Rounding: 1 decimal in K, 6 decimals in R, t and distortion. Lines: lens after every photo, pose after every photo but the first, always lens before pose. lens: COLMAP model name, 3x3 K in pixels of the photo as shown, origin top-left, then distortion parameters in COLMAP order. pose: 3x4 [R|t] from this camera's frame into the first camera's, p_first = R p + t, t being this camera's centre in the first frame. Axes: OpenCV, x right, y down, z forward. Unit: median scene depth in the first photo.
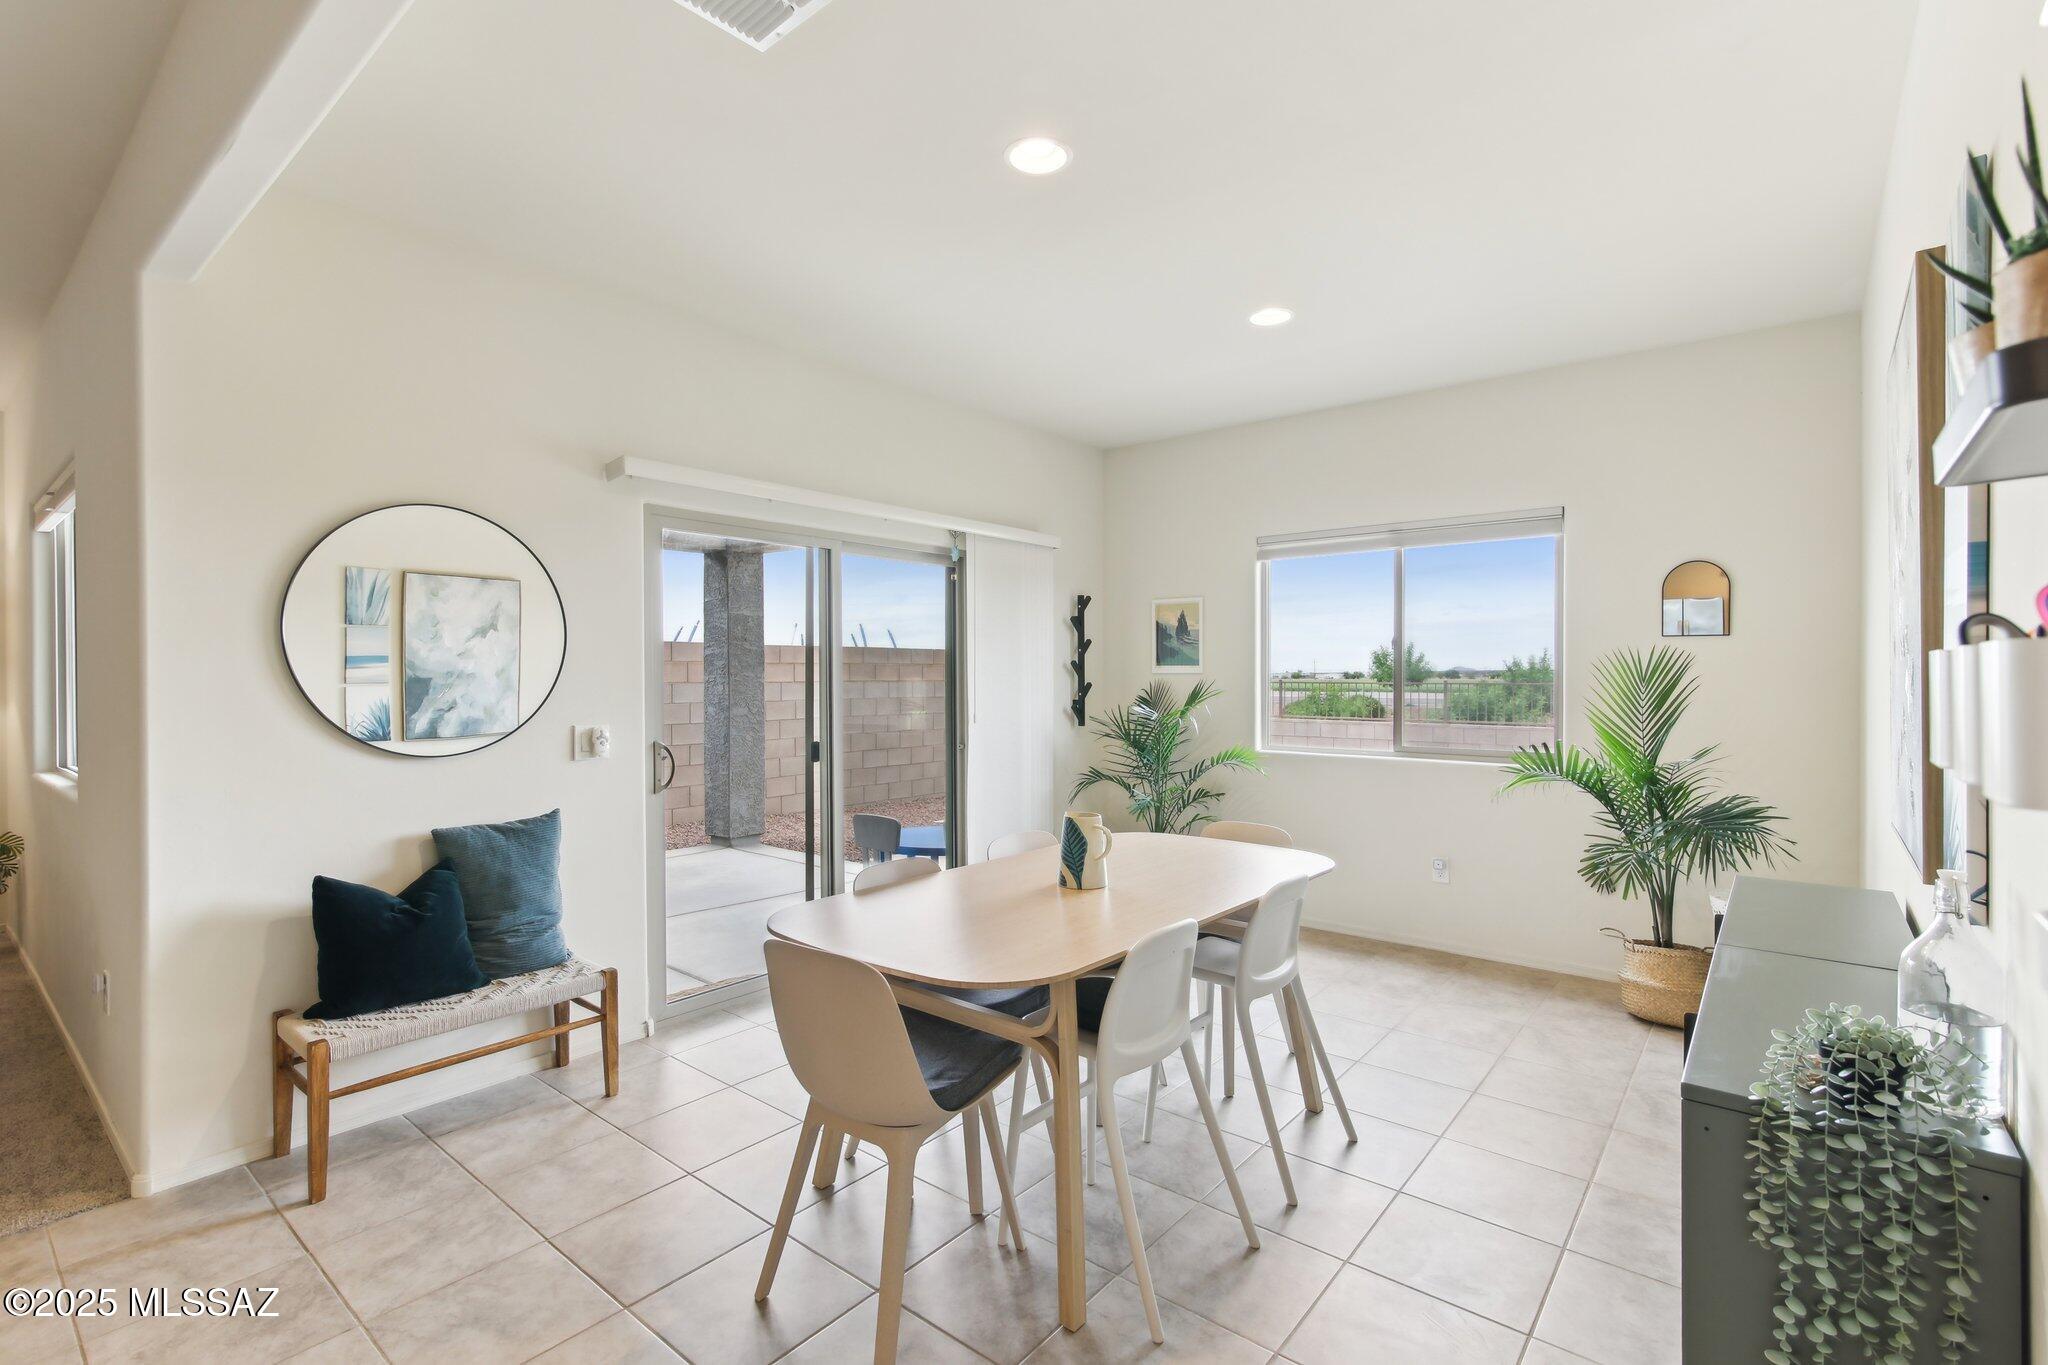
lens RADIAL K [[934.6, 0, 1025.7], [0, 934.6, 674.2], [0, 0, 1]] dist [0.001812, -0.000043]
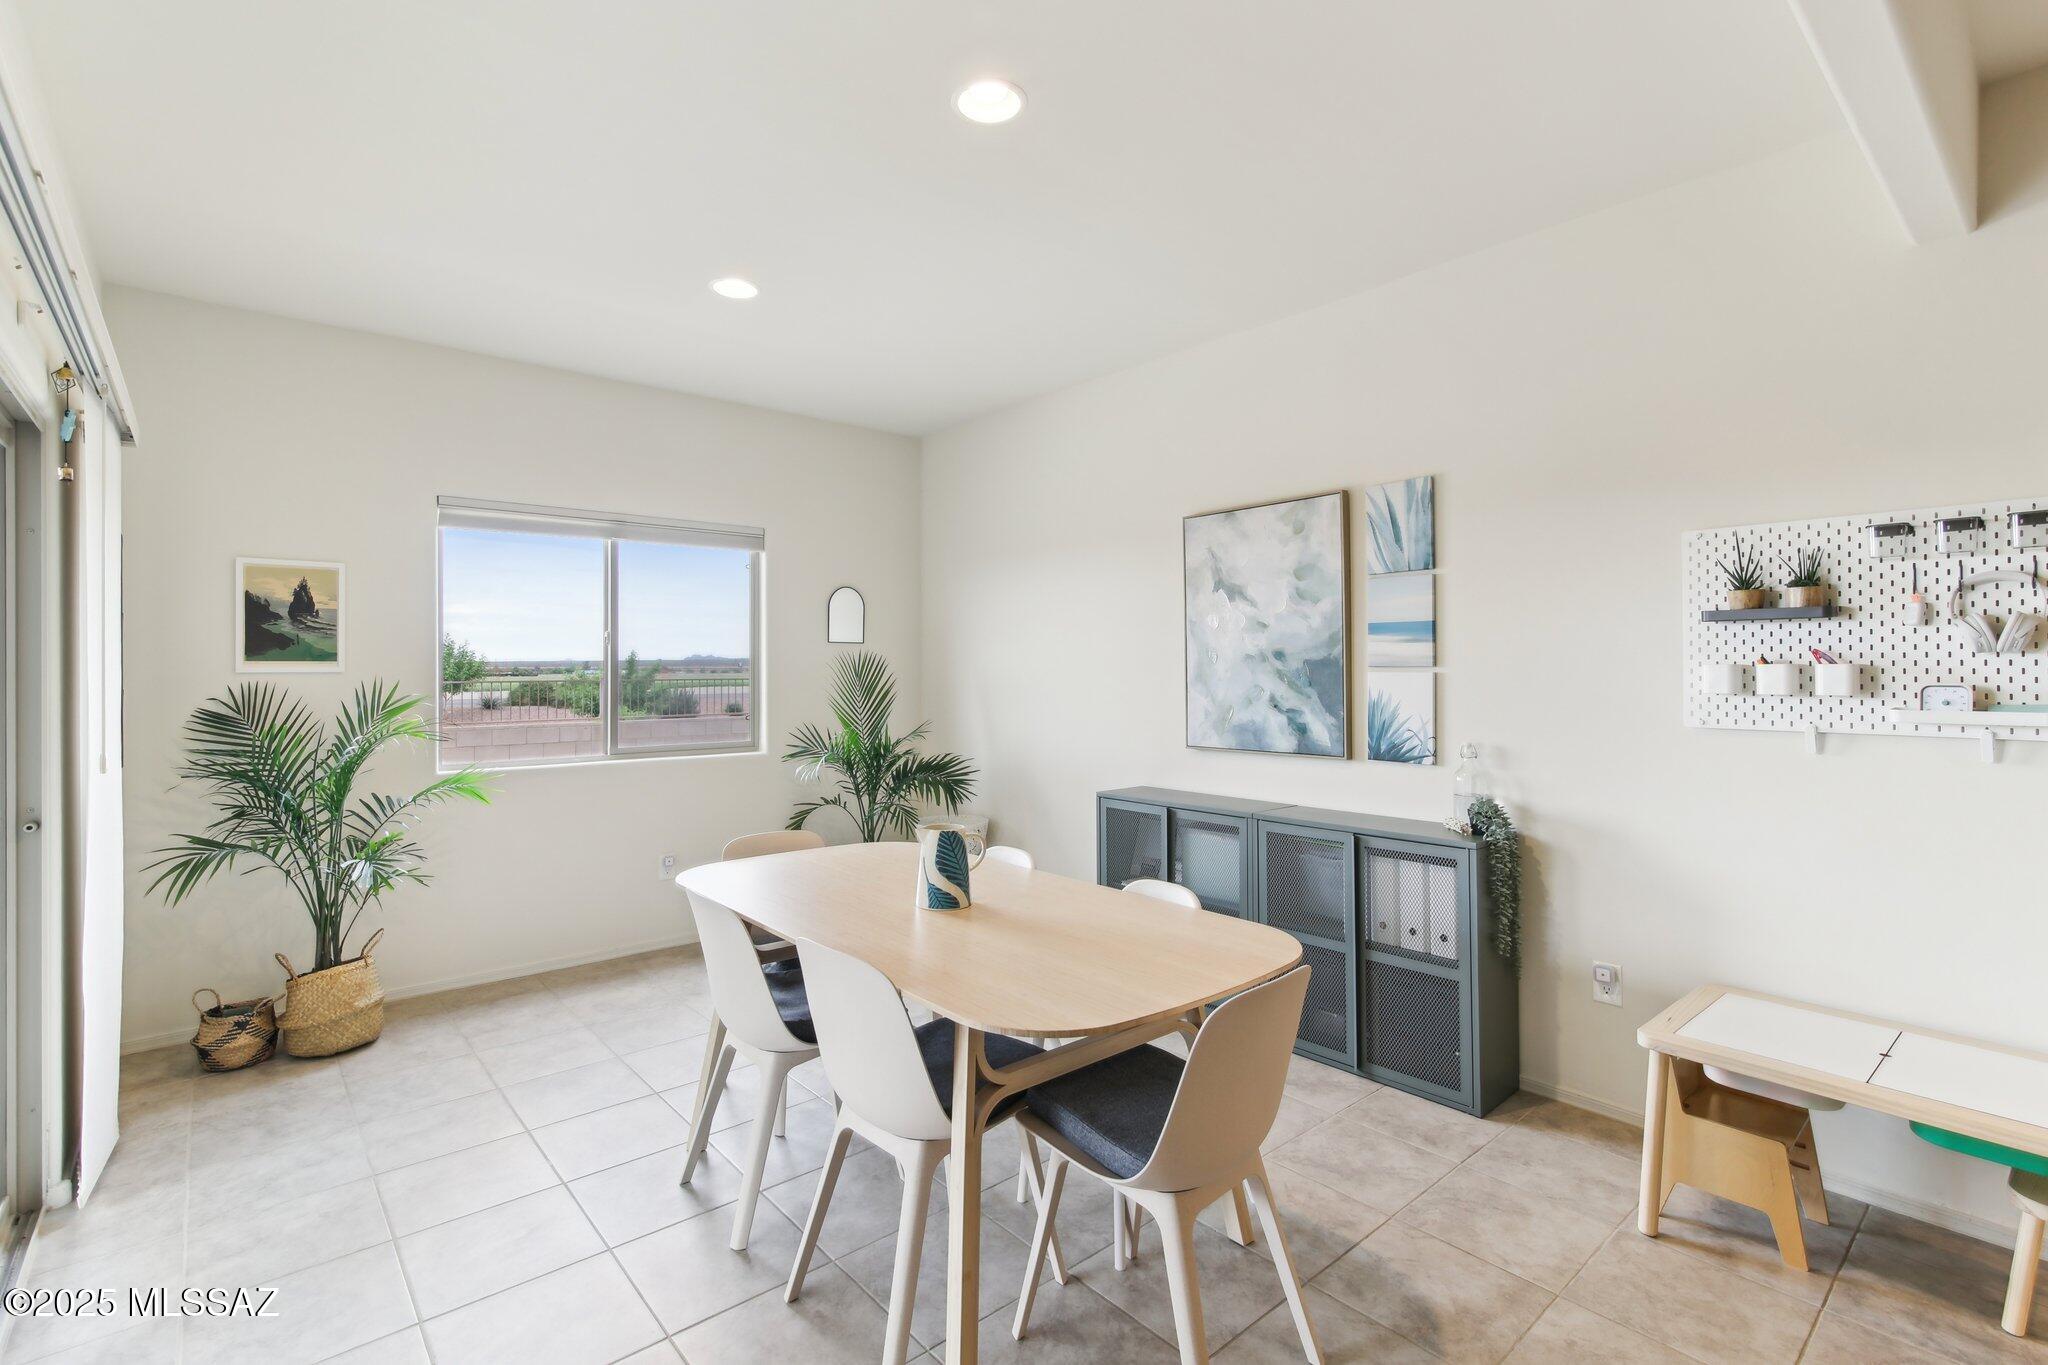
lens RADIAL K [[934.6, 0, 1025.7], [0, 934.6, 674.2], [0, 0, 1]] dist [0.001812, -0.000043]
pose [[0.162520, -0.000833, 0.986705, -0.505913], [0.002578, 0.999997, 0.000419, 0.001285], [-0.986702, 0.002475, 0.162521, 0.470674]]
